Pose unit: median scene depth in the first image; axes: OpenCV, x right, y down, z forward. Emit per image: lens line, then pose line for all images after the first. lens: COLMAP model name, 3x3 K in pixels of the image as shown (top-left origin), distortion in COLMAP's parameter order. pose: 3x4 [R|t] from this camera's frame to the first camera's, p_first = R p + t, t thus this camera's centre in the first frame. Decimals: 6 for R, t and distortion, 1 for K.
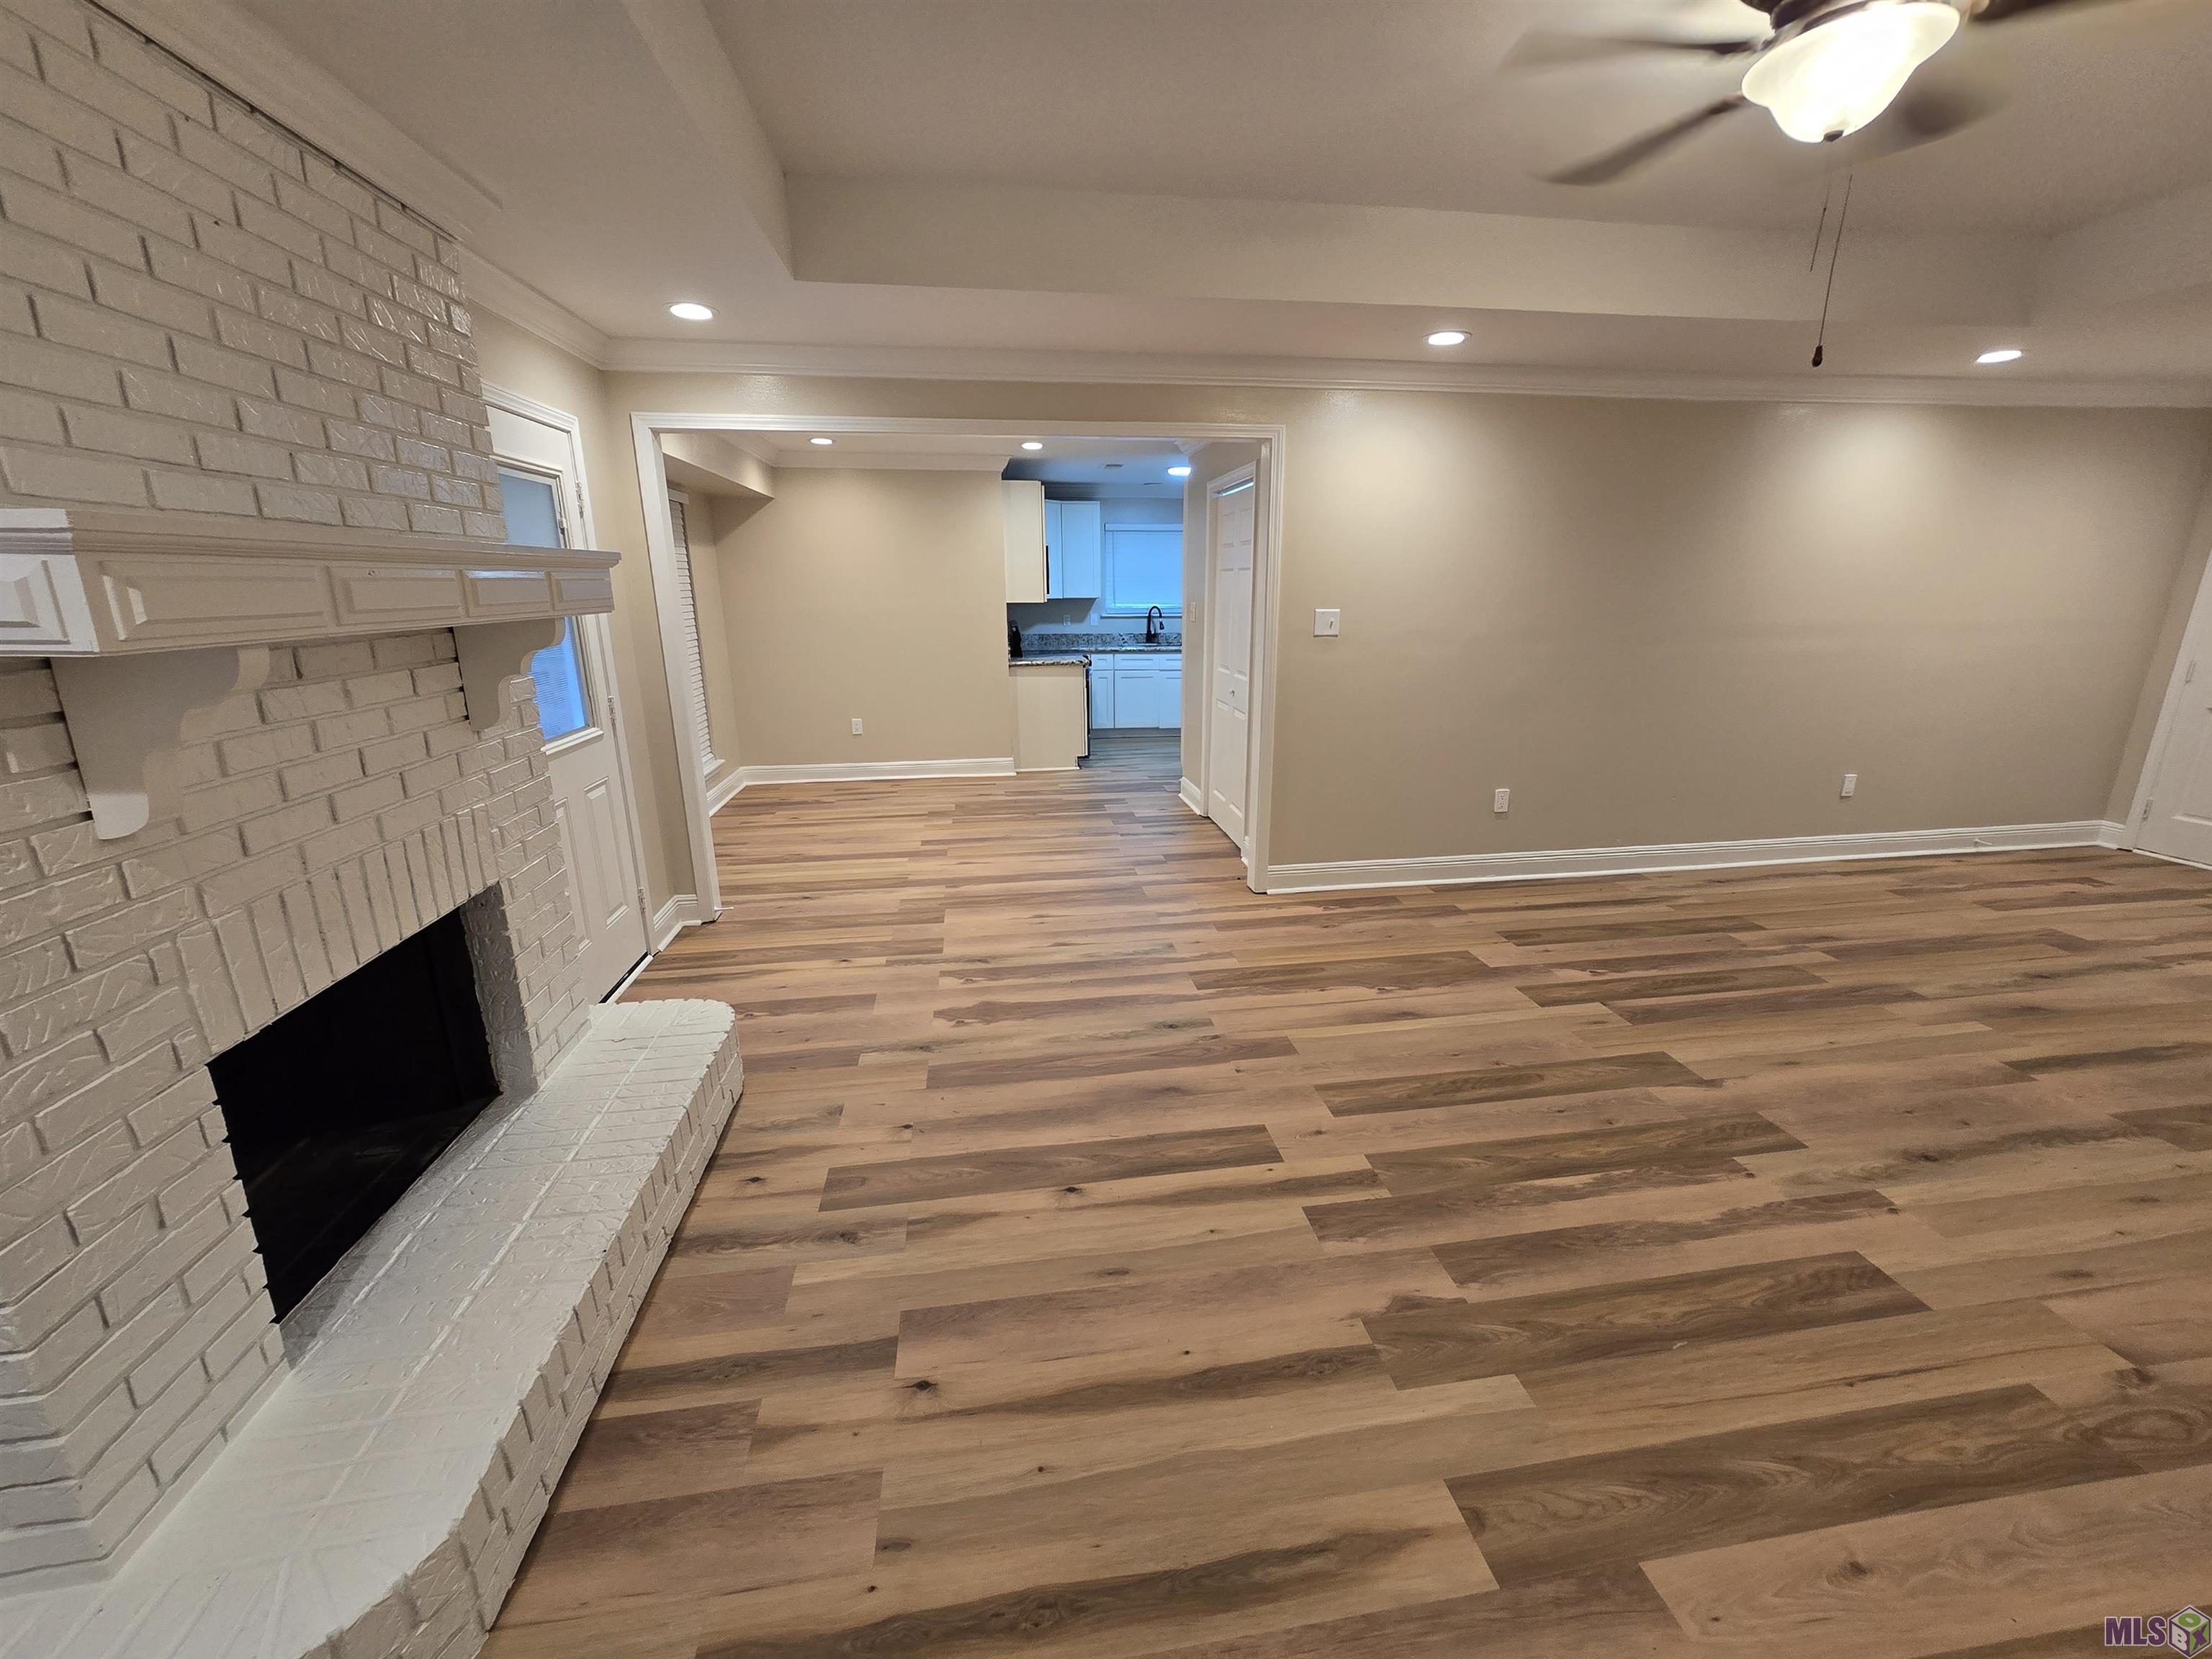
lens RADIAL K [[904.8, 0, 1117.4], [0, 904.8, 829.3], [0, 0, 1]] dist [-0.005001, 0.000710]
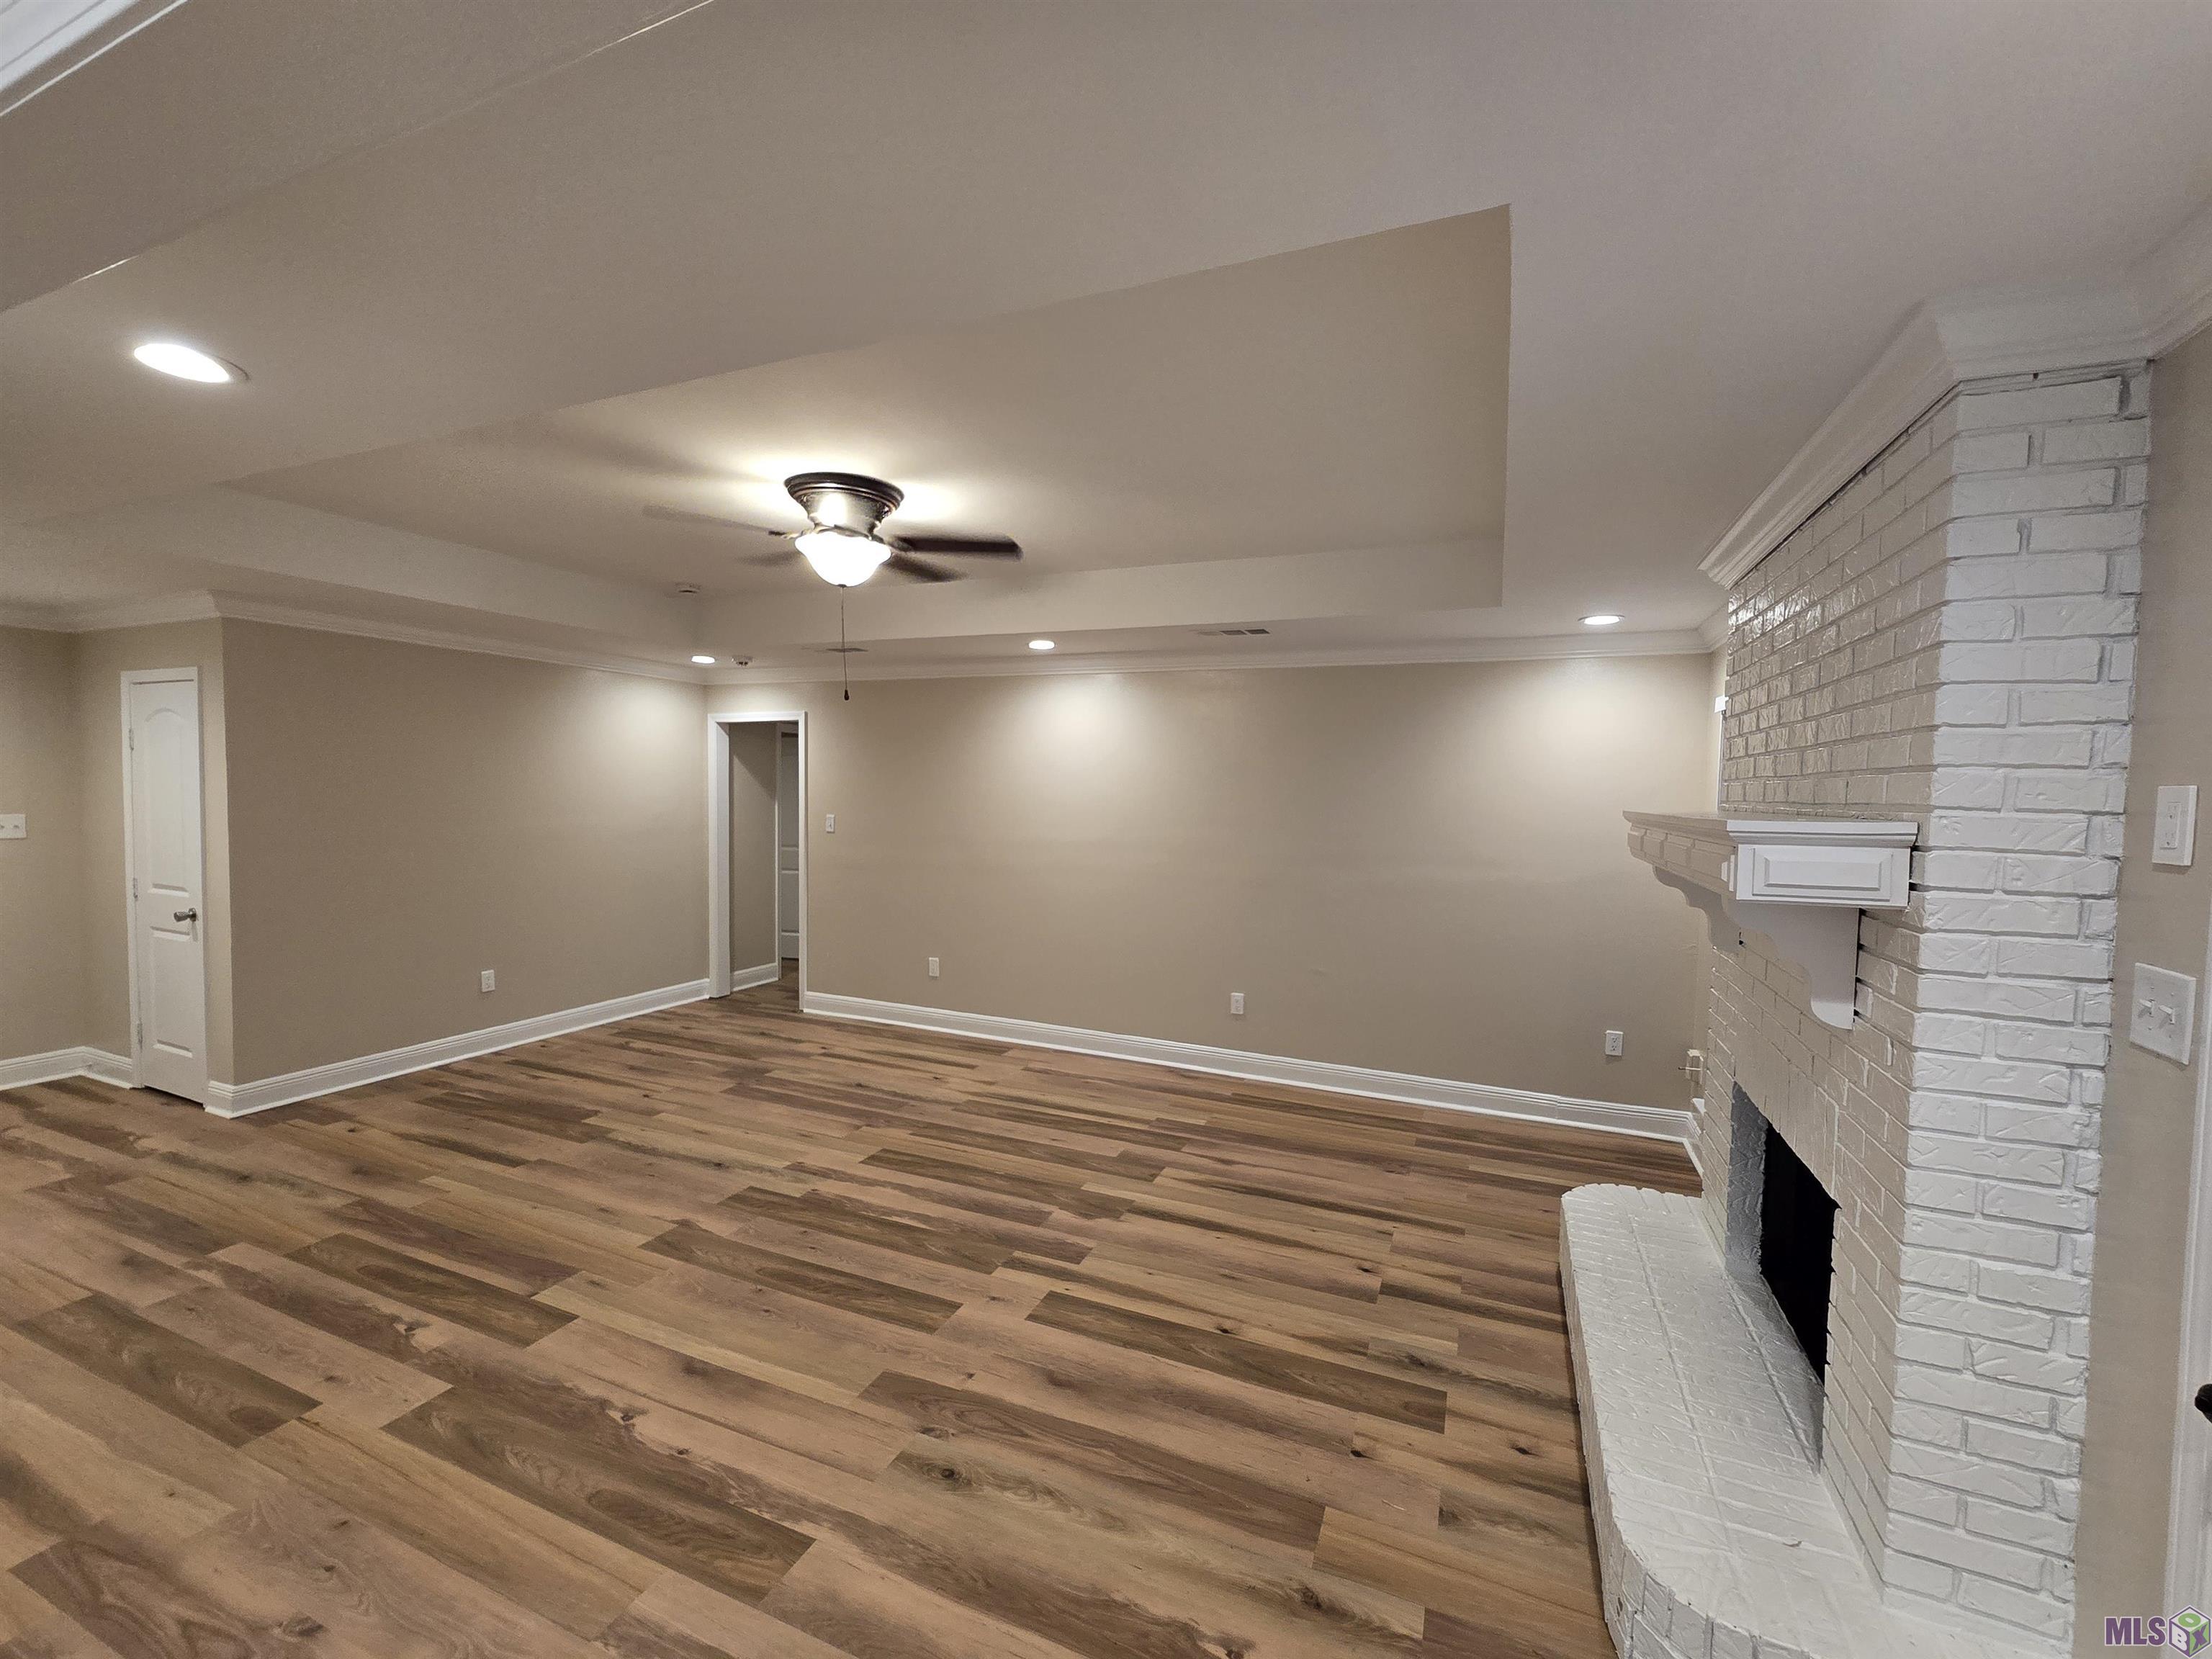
lens RADIAL K [[904.8, 0, 1114.5], [0, 904.8, 832.9], [0, 0, 1]] dist [-0.005001, 0.000710]
pose [[-0.853894, -0.034247, 0.519319, -0.344316], [0.123997, 0.955711, 0.266909, -0.366951], [-0.505459, 0.292306, -0.811830, 1.227072]]
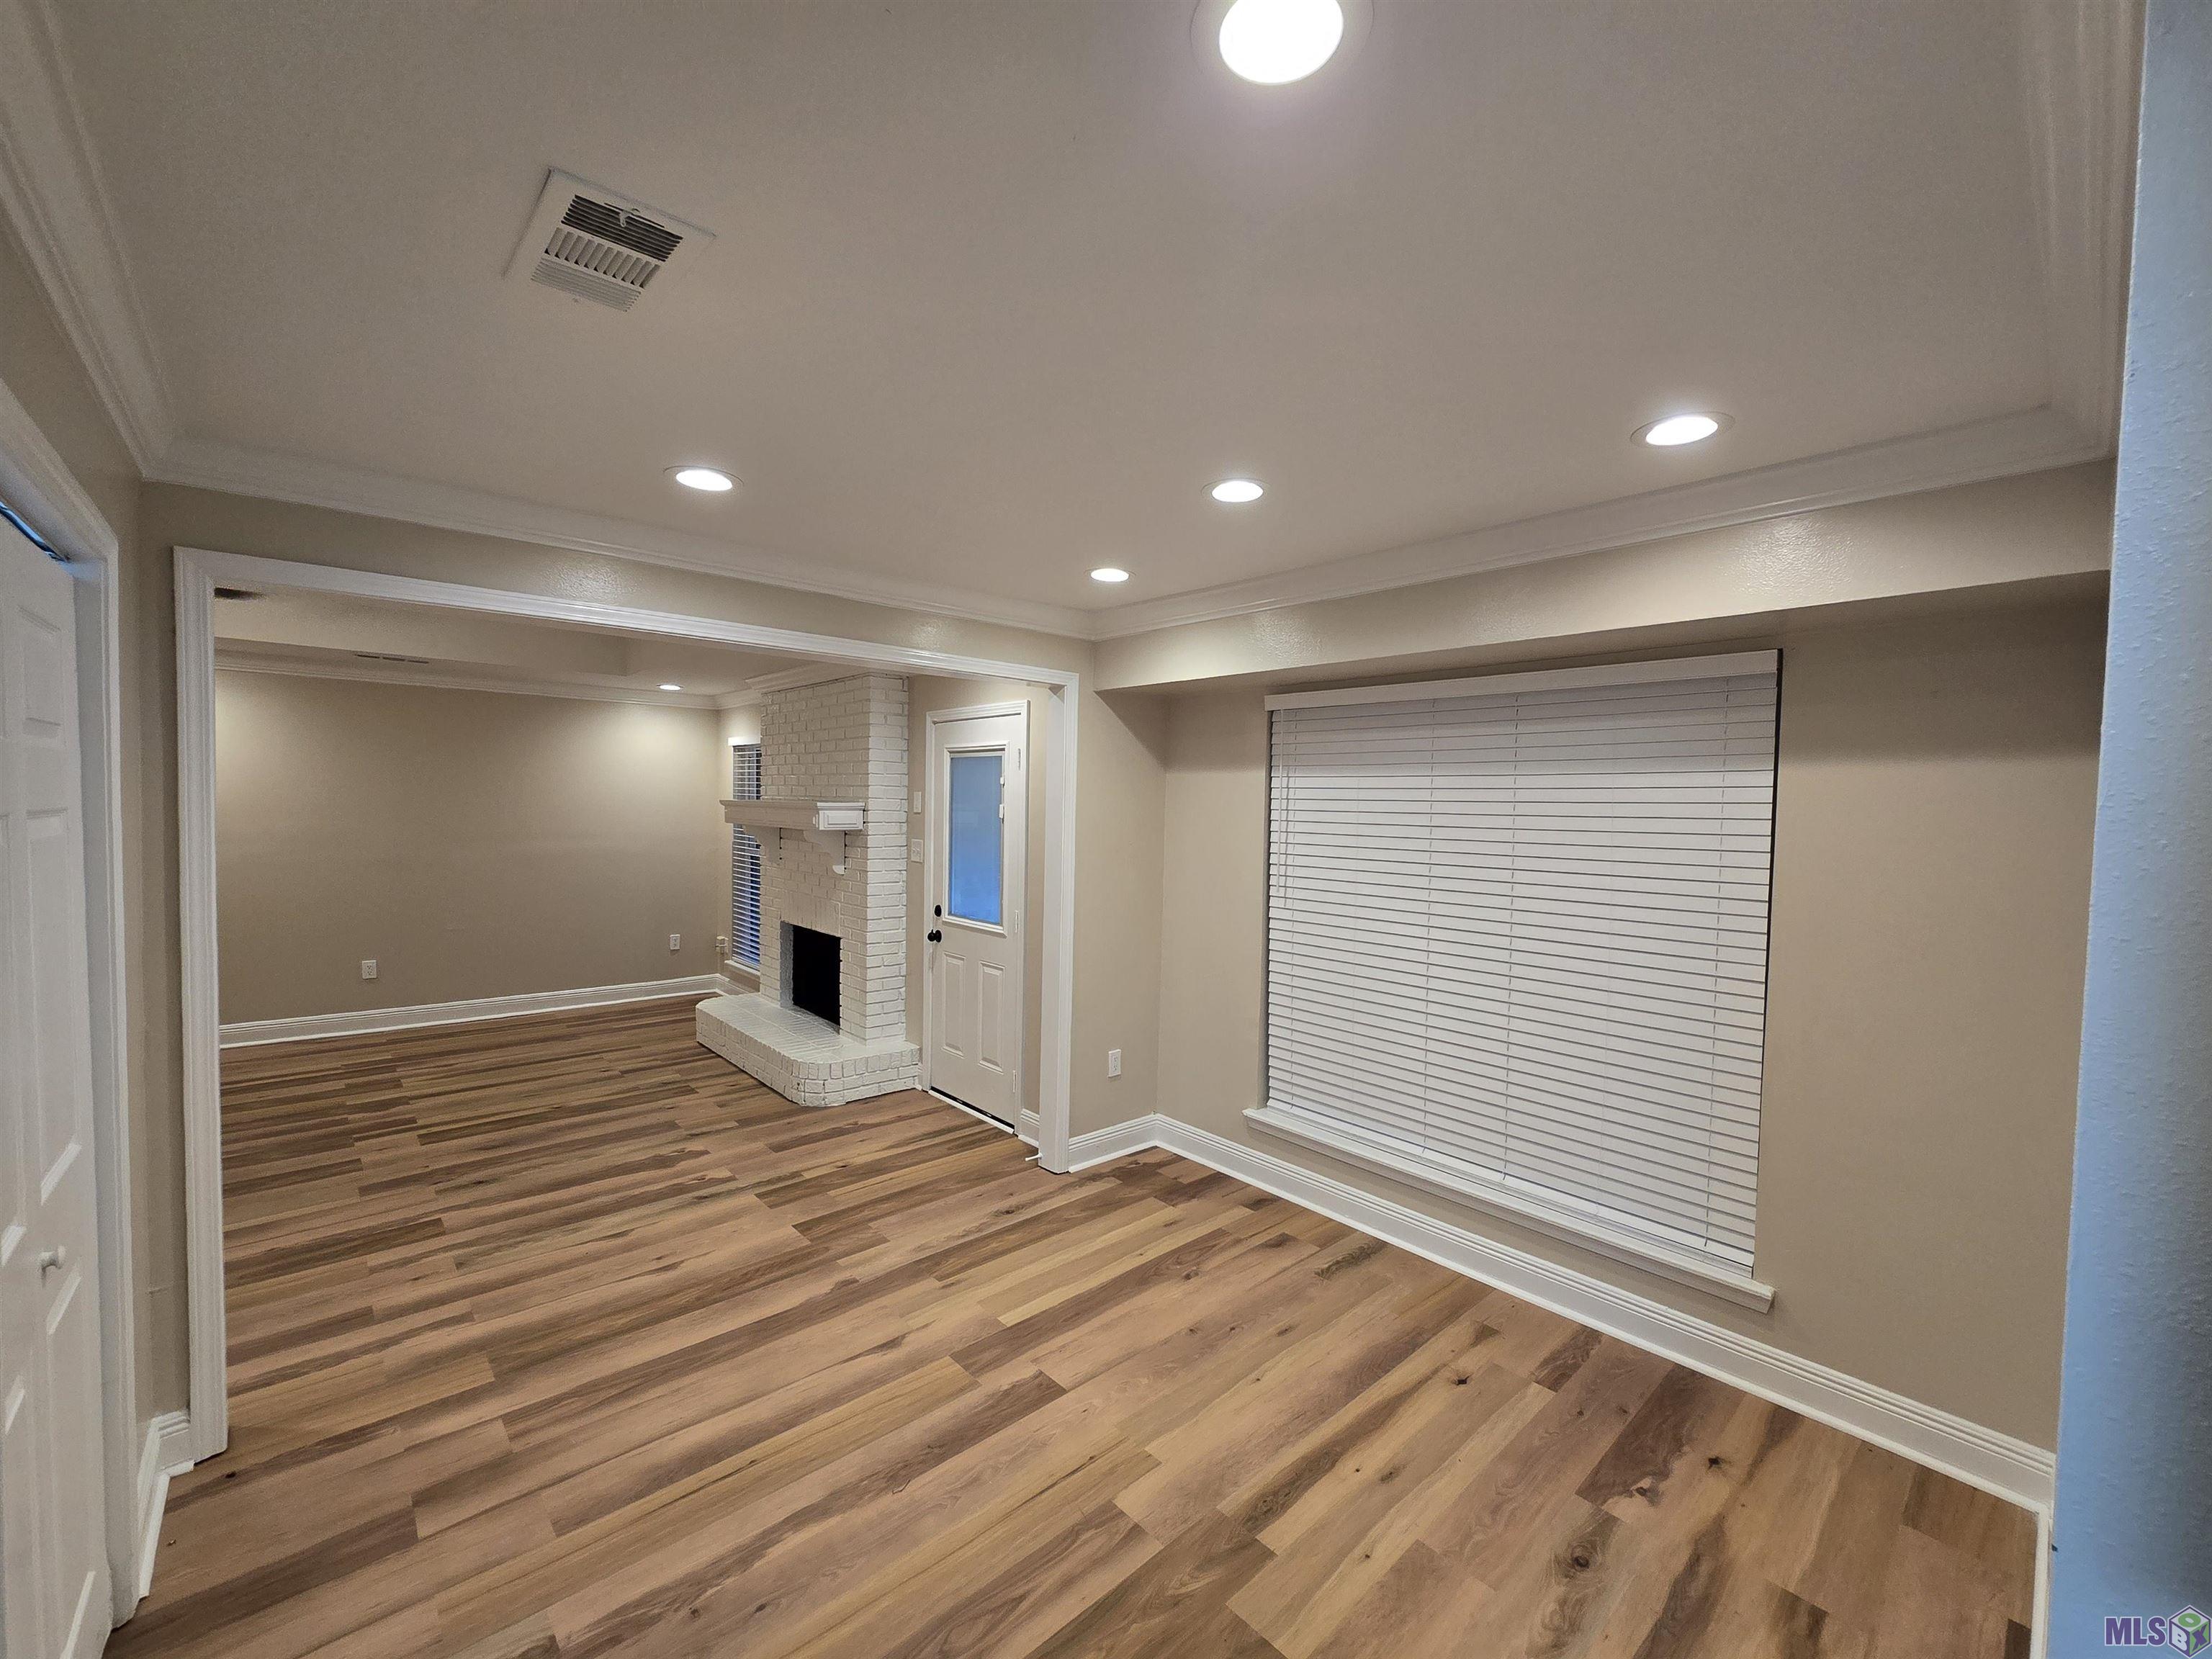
lens RADIAL K [[904.8, 0, 1117.4], [0, 904.8, 830.6], [0, 0, 1]] dist [-0.005001, 0.000710]
pose [[-0.829816, 0.007577, -0.557985, 0.021030], [-0.161294, 0.953973, 0.252824, -0.592952], [0.534218, 0.299797, -0.790400, 2.039601]]
